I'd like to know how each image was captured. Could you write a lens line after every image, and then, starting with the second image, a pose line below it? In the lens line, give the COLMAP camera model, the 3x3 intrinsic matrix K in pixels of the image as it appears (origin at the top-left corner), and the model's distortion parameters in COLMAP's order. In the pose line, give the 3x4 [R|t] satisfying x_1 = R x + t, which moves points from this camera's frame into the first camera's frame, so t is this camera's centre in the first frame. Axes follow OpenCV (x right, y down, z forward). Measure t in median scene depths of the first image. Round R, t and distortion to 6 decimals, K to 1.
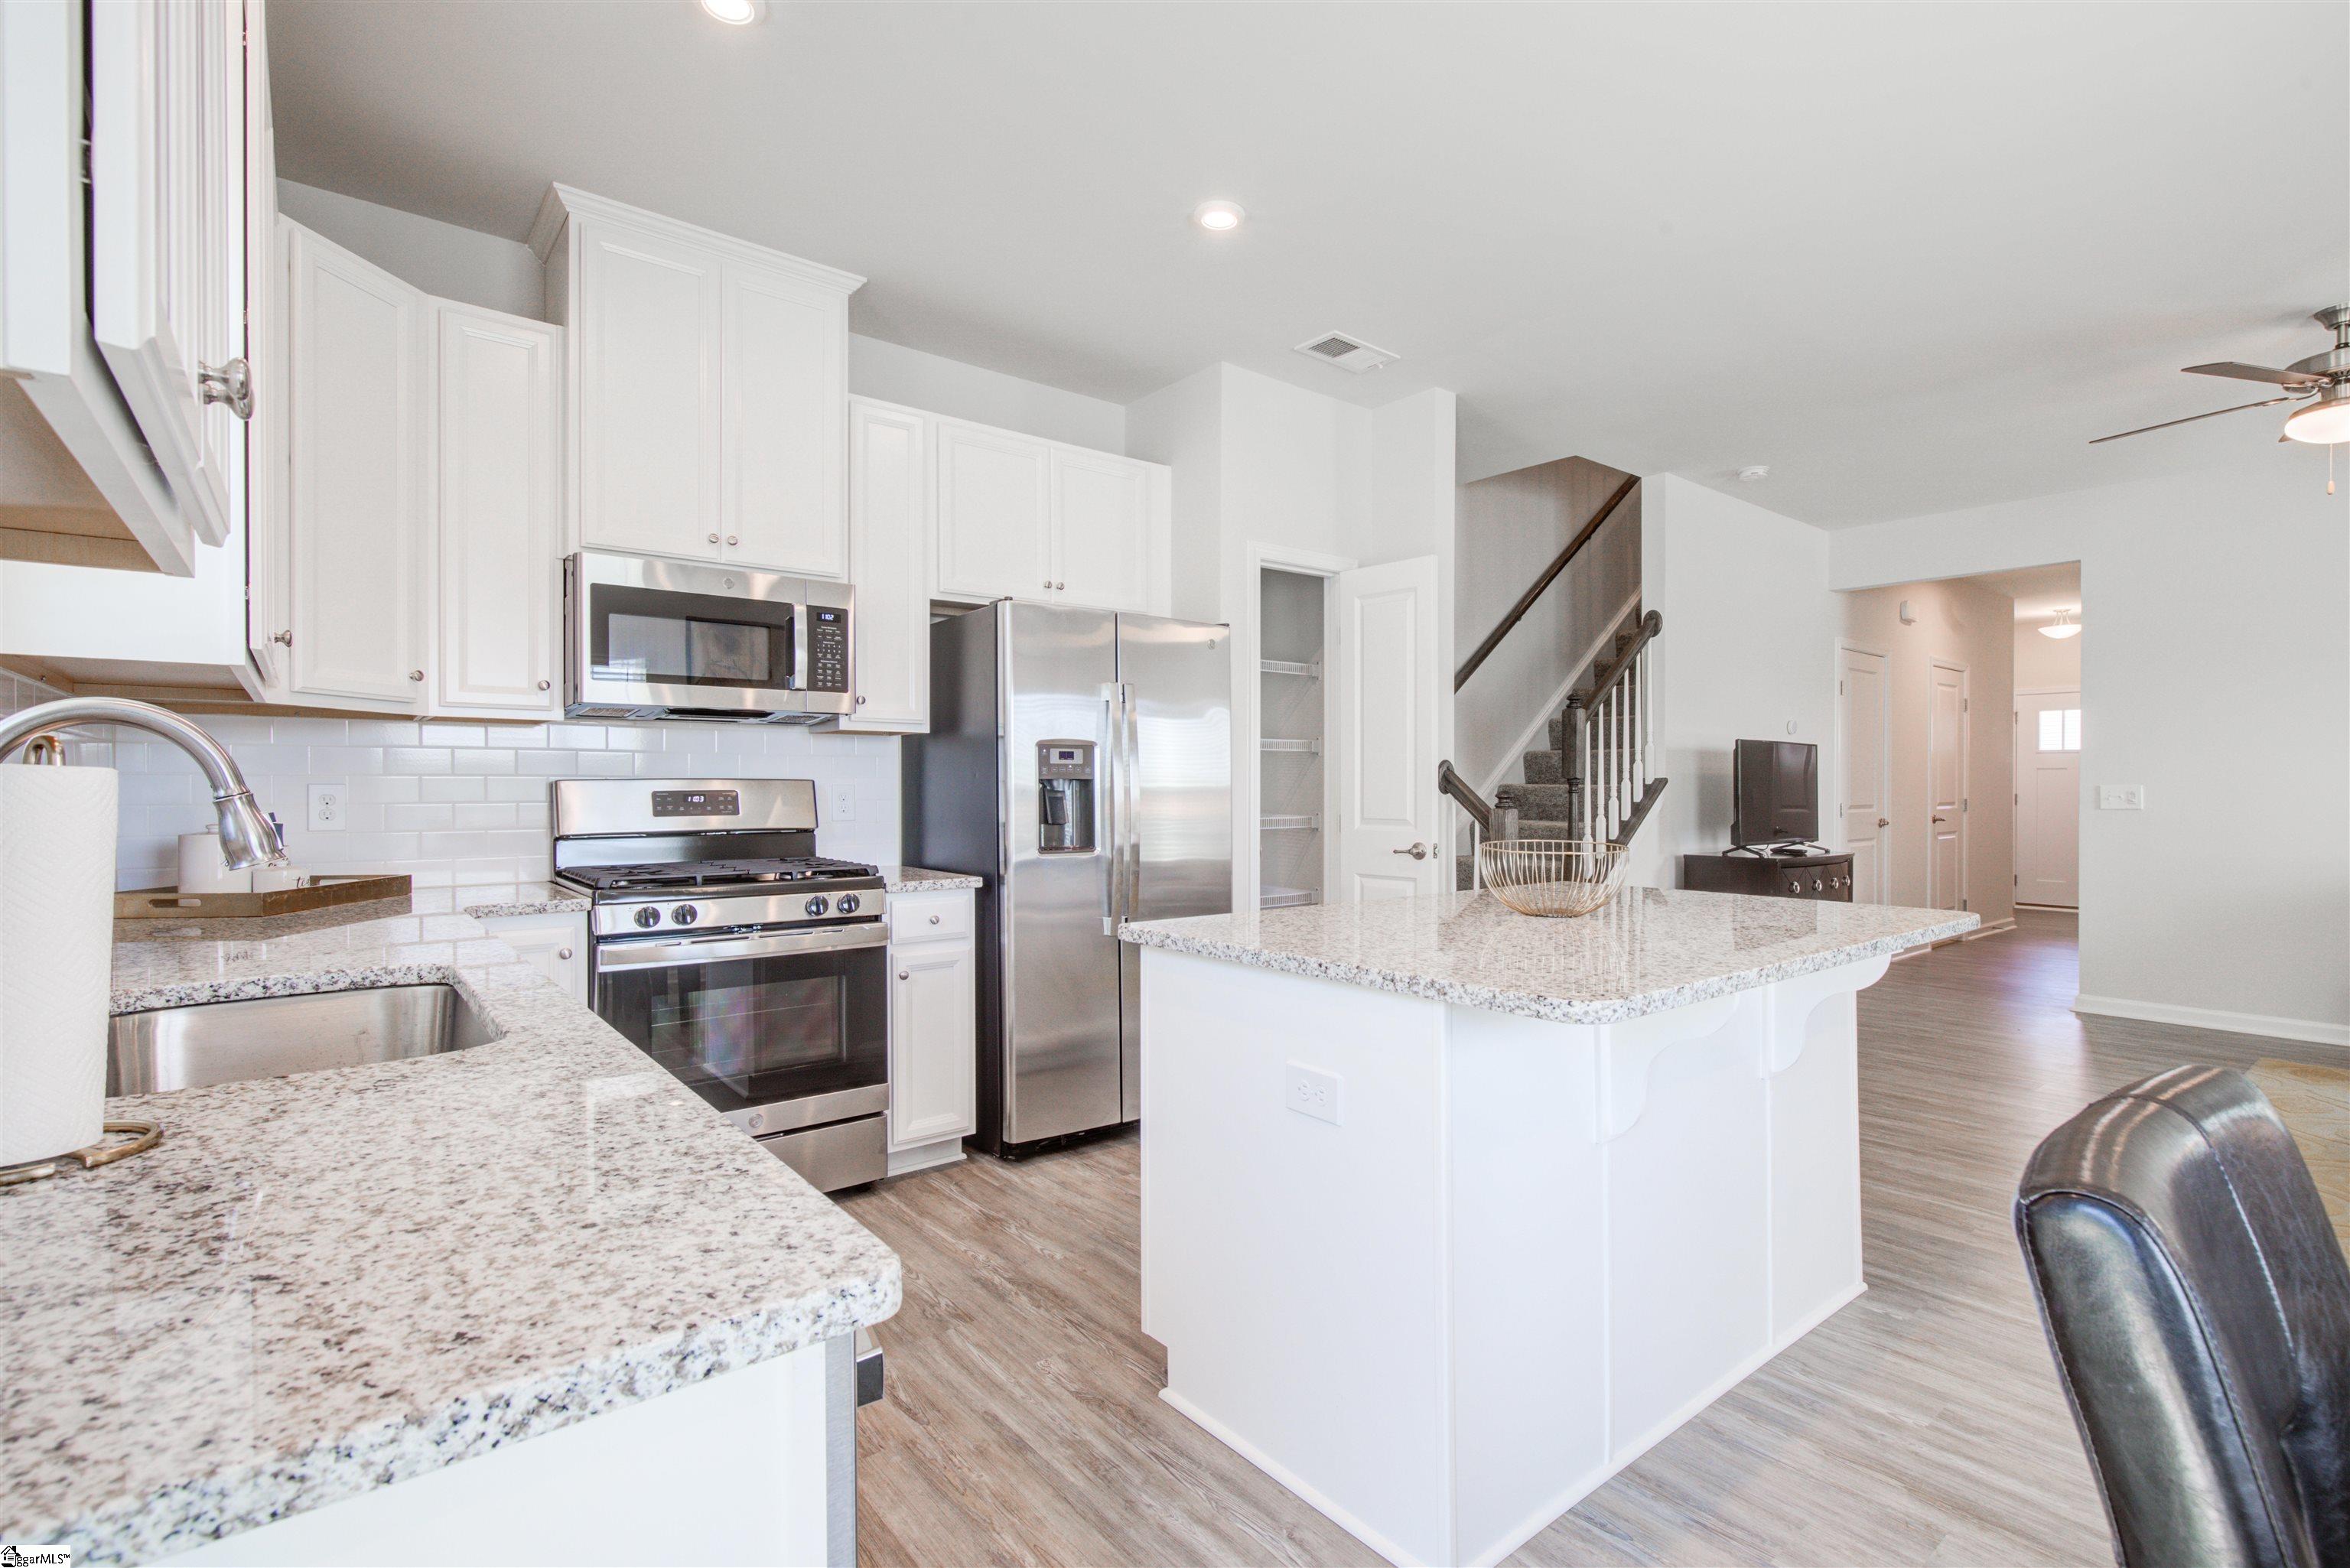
lens RADIAL K [[1117.4, 0, 1179.8], [0, 1117.4, 794.4], [0, 0, 1]] dist [0.001097, 0.000055]
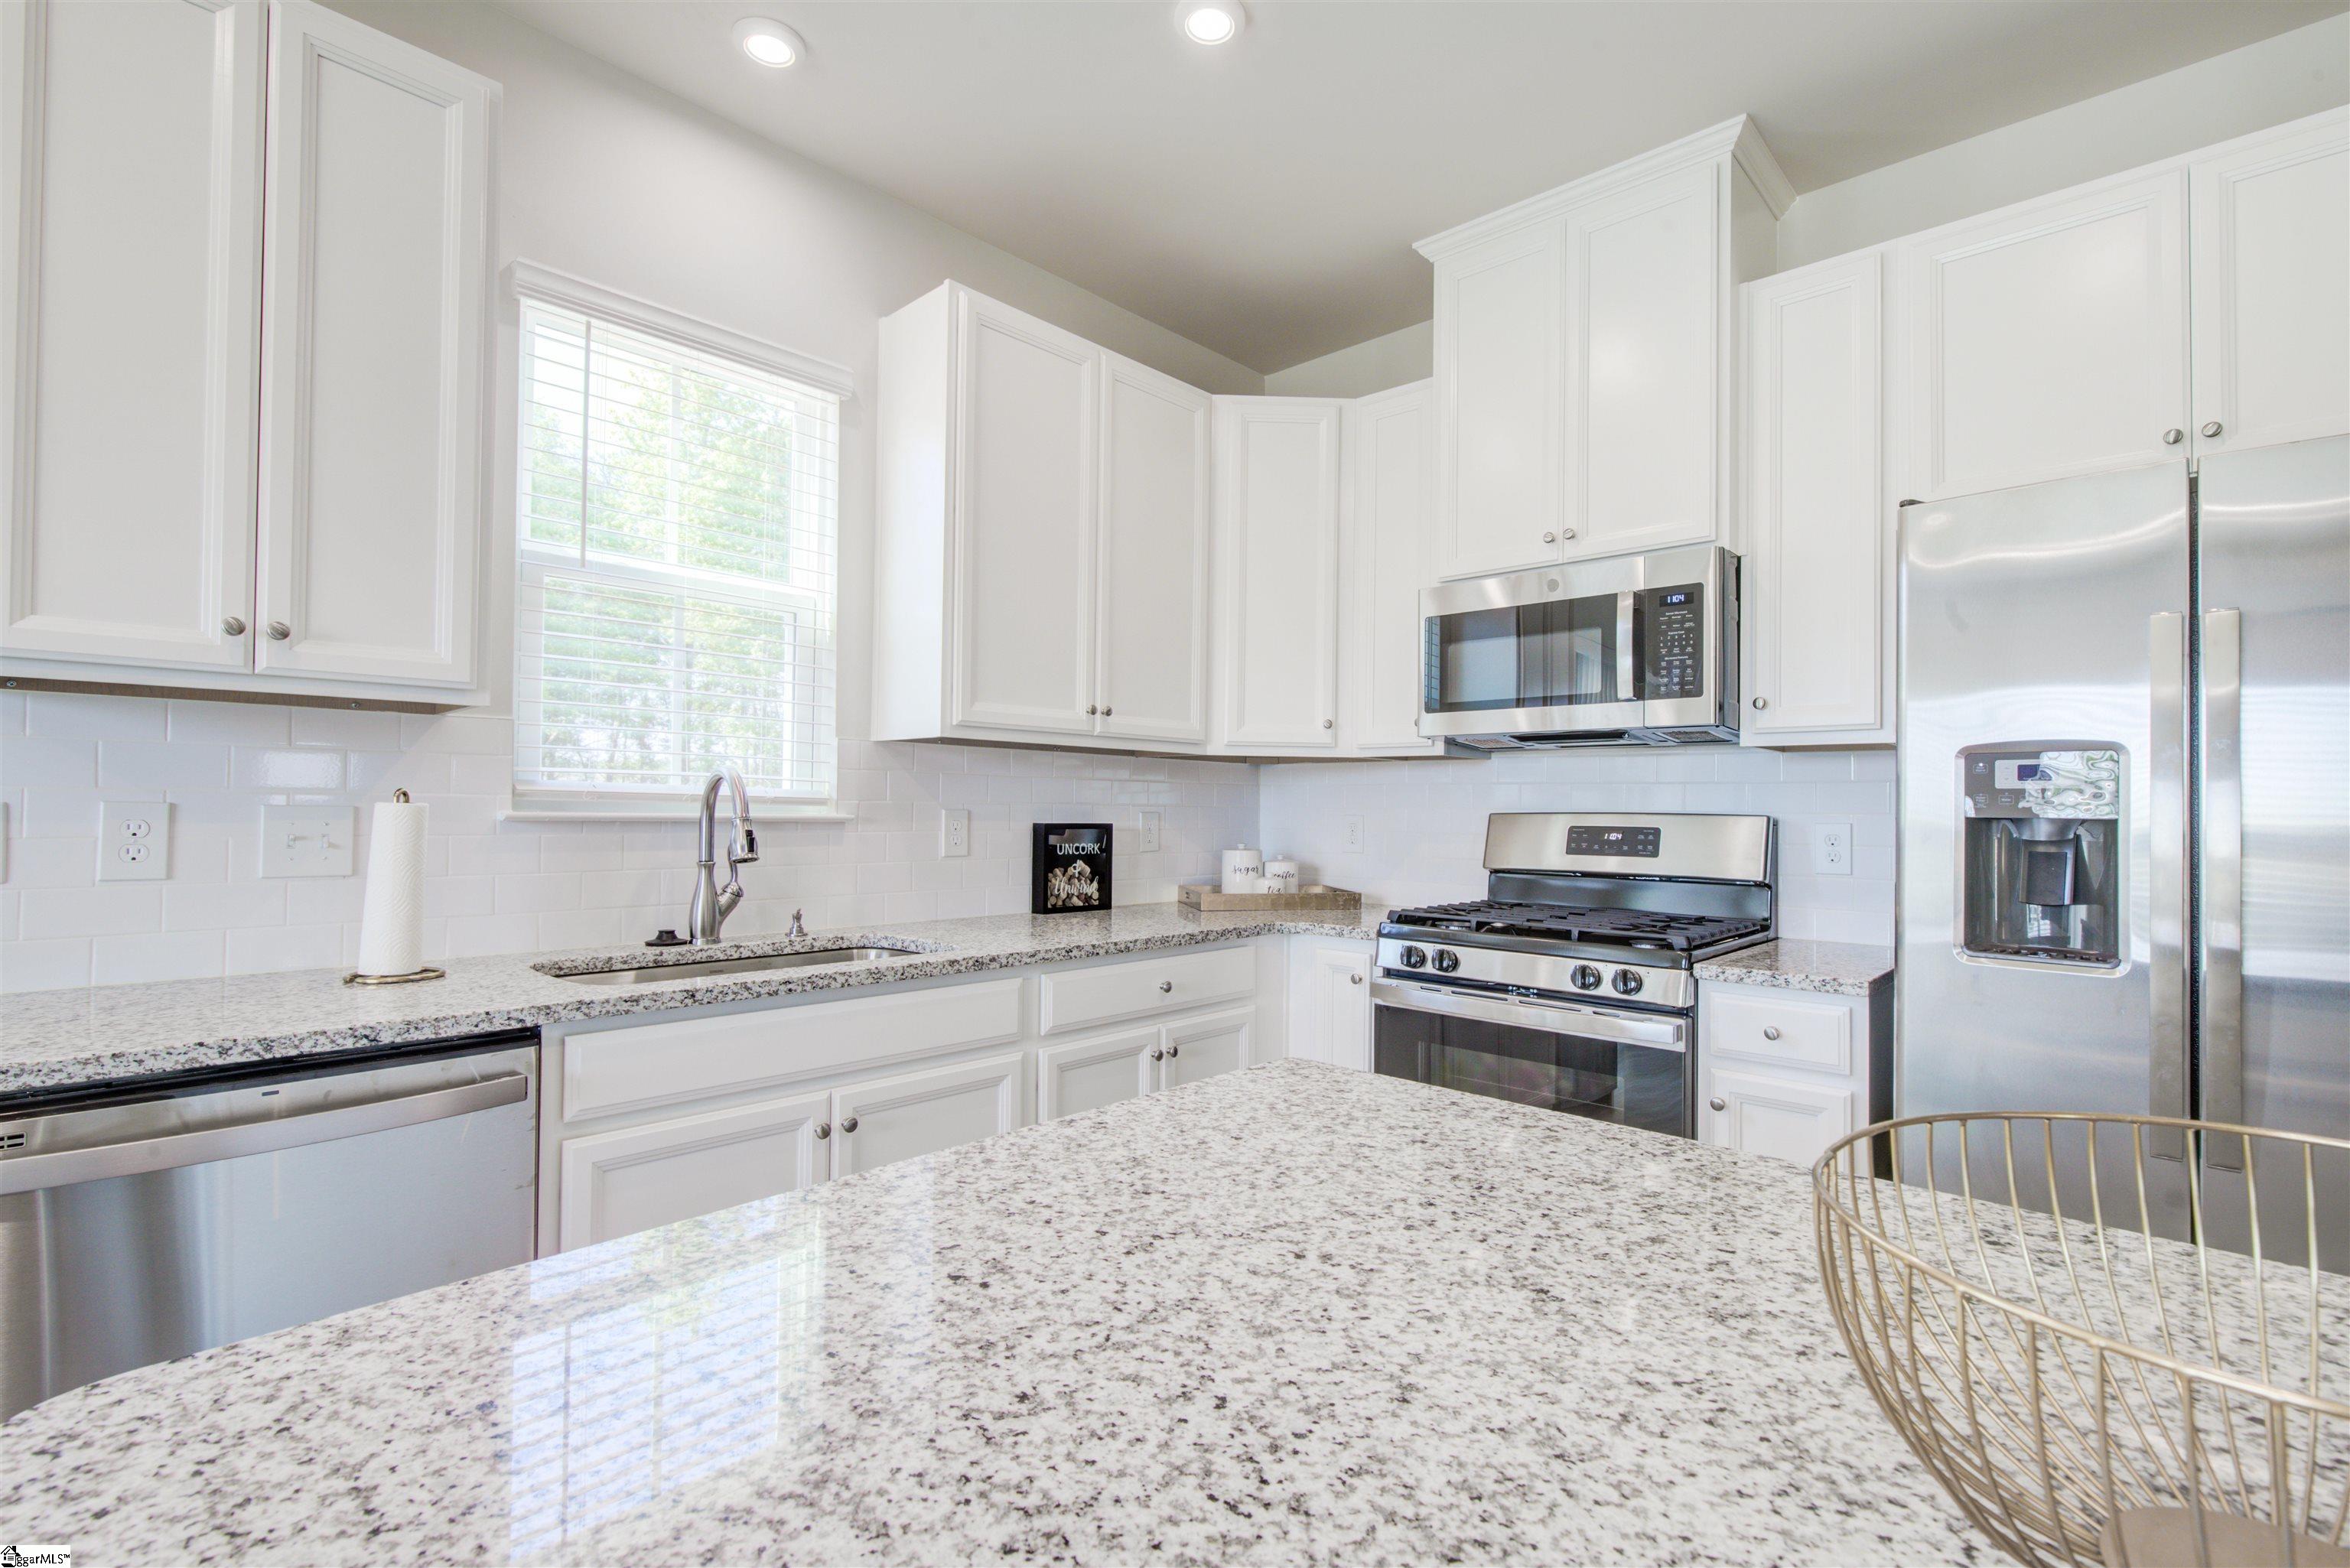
lens RADIAL K [[1061.6, 0, 1176.4], [0, 1061.6, 790.3], [0, 0, 1]] dist [-0.000223, -0.000085]
pose [[0.159104, -0.016592, -0.987122, 0.333890], [-0.020204, 0.999595, -0.020058, -0.008781], [0.987055, 0.023135, 0.158704, 0.556231]]
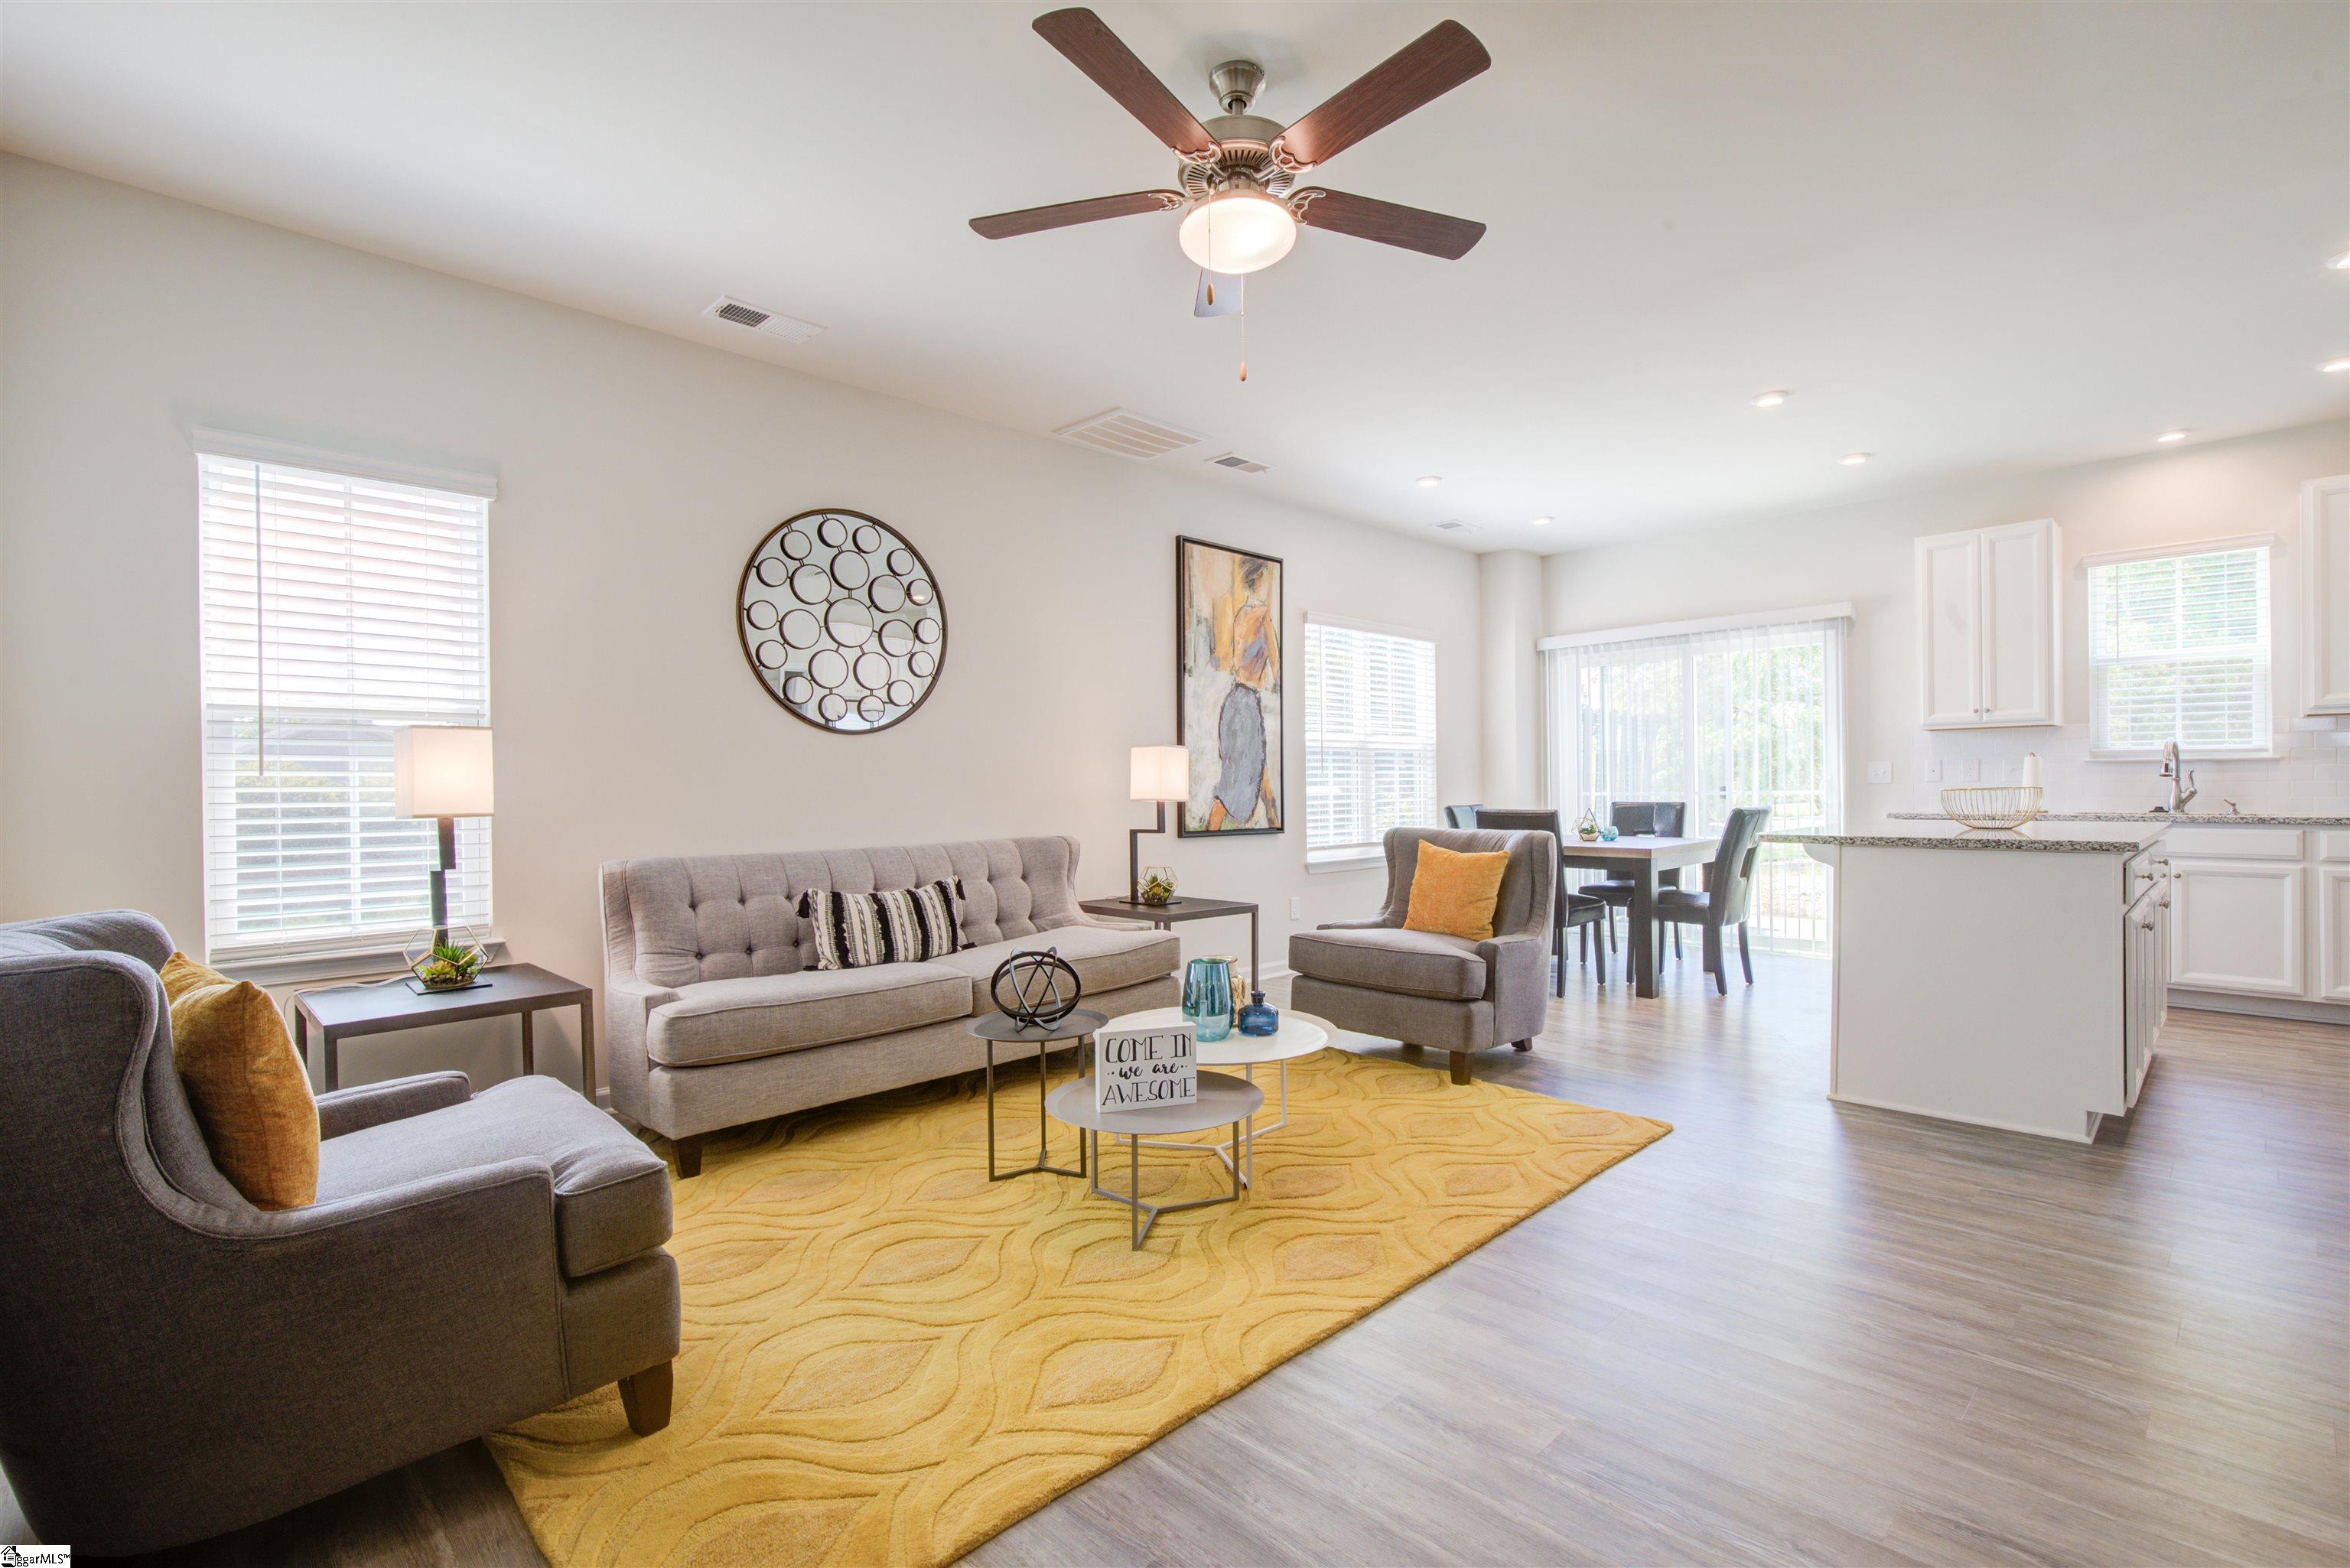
lens RADIAL K [[1058.8, 0, 1235.9], [0, 1058.8, 784.1], [0, 0, 1]] dist [0.000124, -0.000034]
pose [[-0.989955, 0.007294, -0.141192, 1.239572], [0.006487, 0.999960, 0.006176, 0.019406], [0.141232, 0.005198, -0.989963, 1.752284]]
